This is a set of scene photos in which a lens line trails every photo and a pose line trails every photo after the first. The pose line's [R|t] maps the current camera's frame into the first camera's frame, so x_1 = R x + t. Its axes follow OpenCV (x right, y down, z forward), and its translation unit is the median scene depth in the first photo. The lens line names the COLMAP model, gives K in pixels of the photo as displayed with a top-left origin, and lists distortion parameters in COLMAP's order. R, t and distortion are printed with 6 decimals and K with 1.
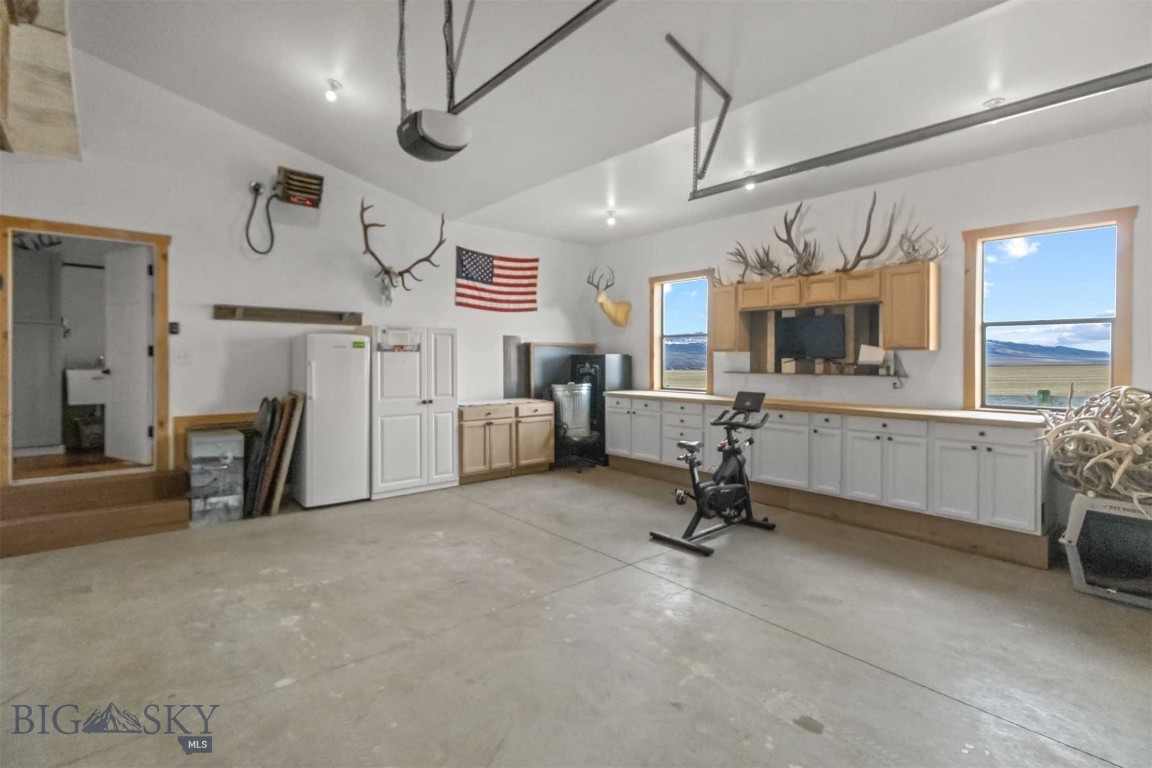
lens RADIAL K [[540.4, 0, 579.1], [0, 540.4, 376.6], [0, 0, 1]] dist [0.007435, 0.000591]
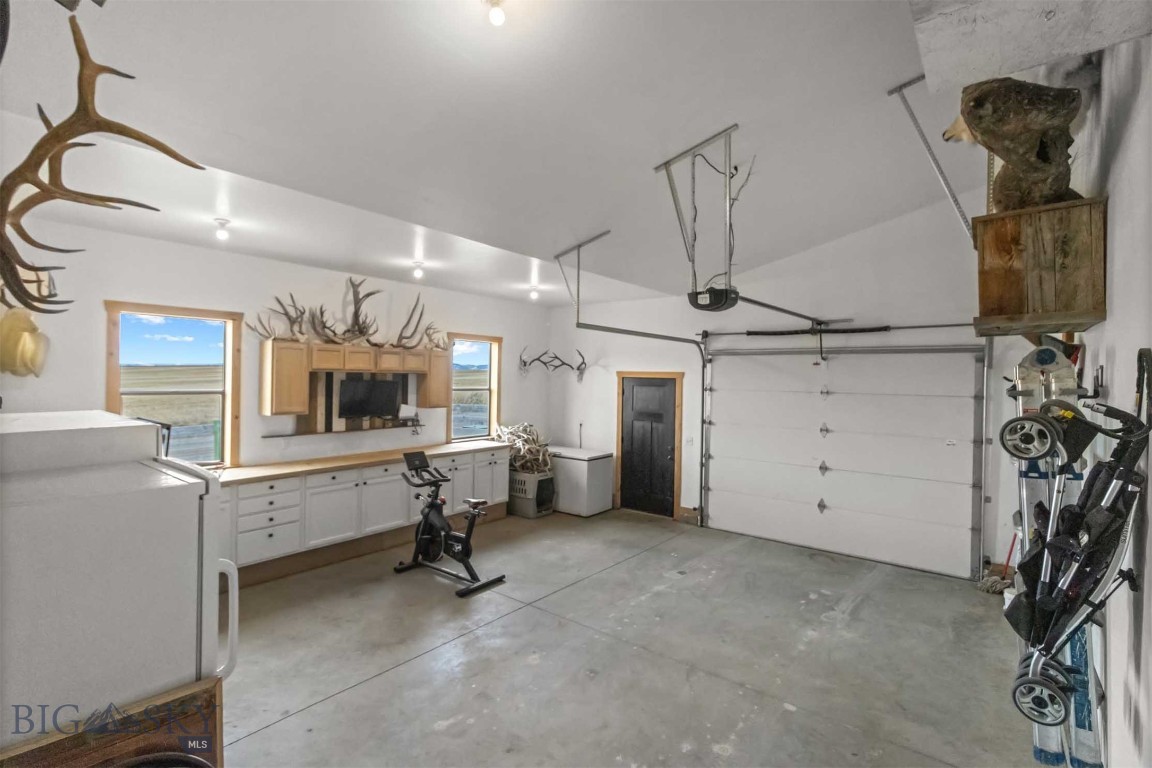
lens RADIAL K [[540.4, 0, 577.8], [0, 540.4, 376.8], [0, 0, 1]] dist [0.007435, 0.000591]
pose [[-0.197933, -0.003812, 0.980208, -0.839203], [0.018311, 0.999804, 0.007585, -0.126858], [-0.980045, 0.019450, -0.197824, 0.847882]]
